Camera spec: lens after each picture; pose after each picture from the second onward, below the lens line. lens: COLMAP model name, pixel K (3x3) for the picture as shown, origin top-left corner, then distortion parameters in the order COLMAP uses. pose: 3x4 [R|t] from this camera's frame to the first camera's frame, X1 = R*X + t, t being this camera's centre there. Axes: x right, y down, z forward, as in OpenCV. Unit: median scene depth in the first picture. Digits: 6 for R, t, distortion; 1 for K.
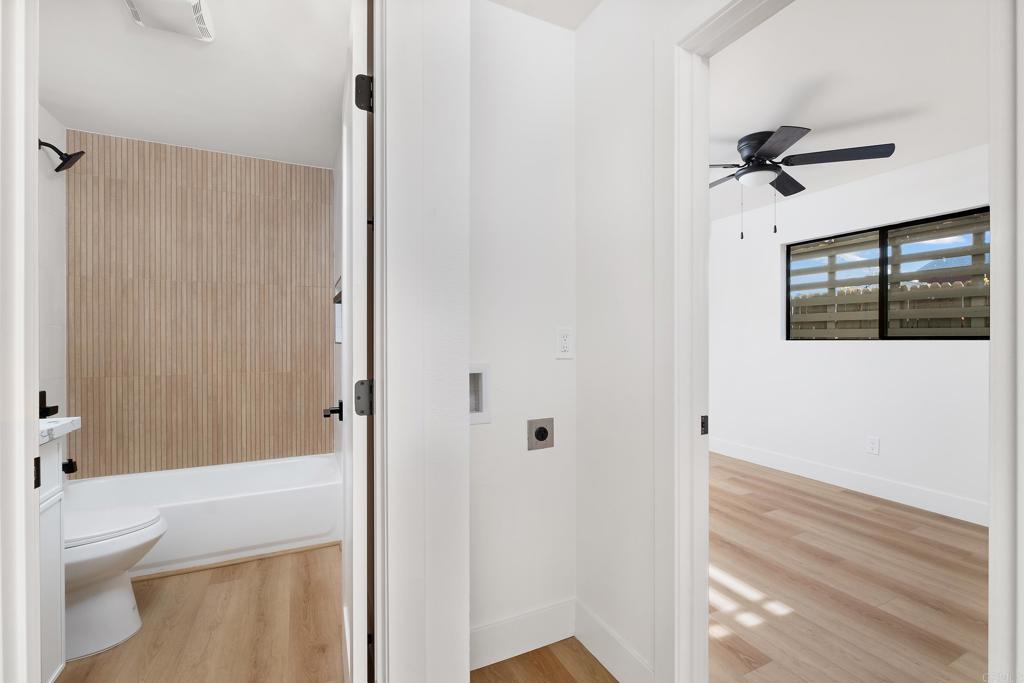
lens RADIAL K [[444.6, 0, 511.8], [0, 444.6, 337.9], [0, 0, 1]] dist [-0.012471, 0.001040]
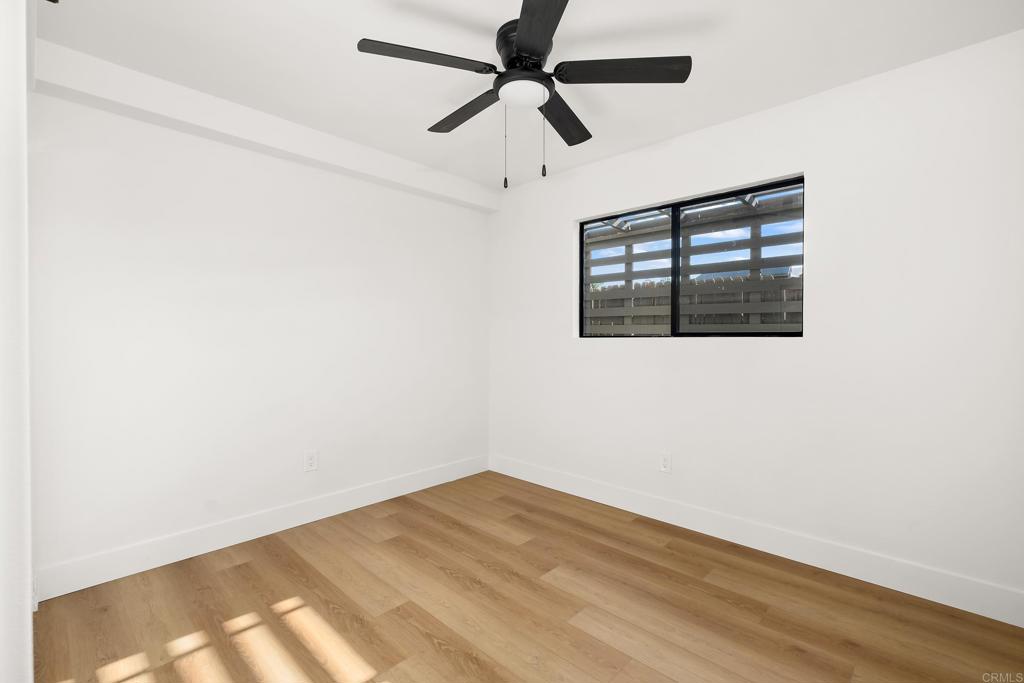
lens RADIAL K [[444.6, 0, 514.9], [0, 444.6, 338.5], [0, 0, 1]] dist [-0.012471, 0.001040]
pose [[0.936574, -0.004322, 0.350444, 0.196231], [0.001319, 0.999960, 0.008807, -0.000258], [-0.350469, -0.007786, 0.936542, 0.238533]]
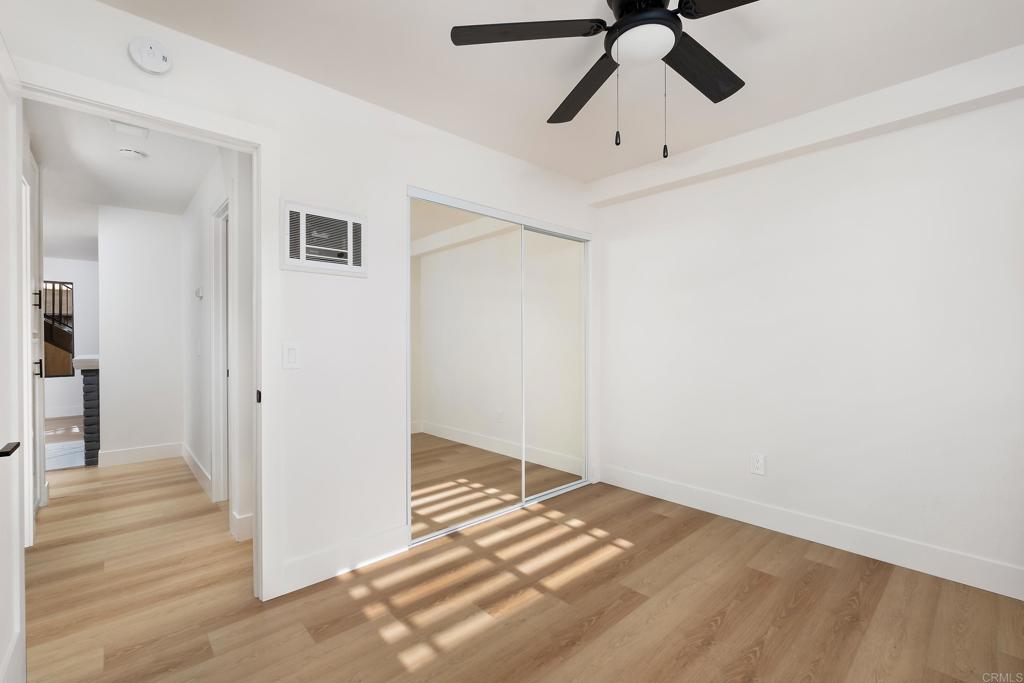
lens RADIAL K [[444.6, 0, 514.9], [0, 444.6, 342.3], [0, 0, 1]] dist [-0.012471, 0.001040]
pose [[0.294654, 0.004694, -0.955593, 0.655269], [-0.002776, 0.999988, 0.004056, 0.012847], [0.955600, 0.001458, 0.294663, 0.442919]]
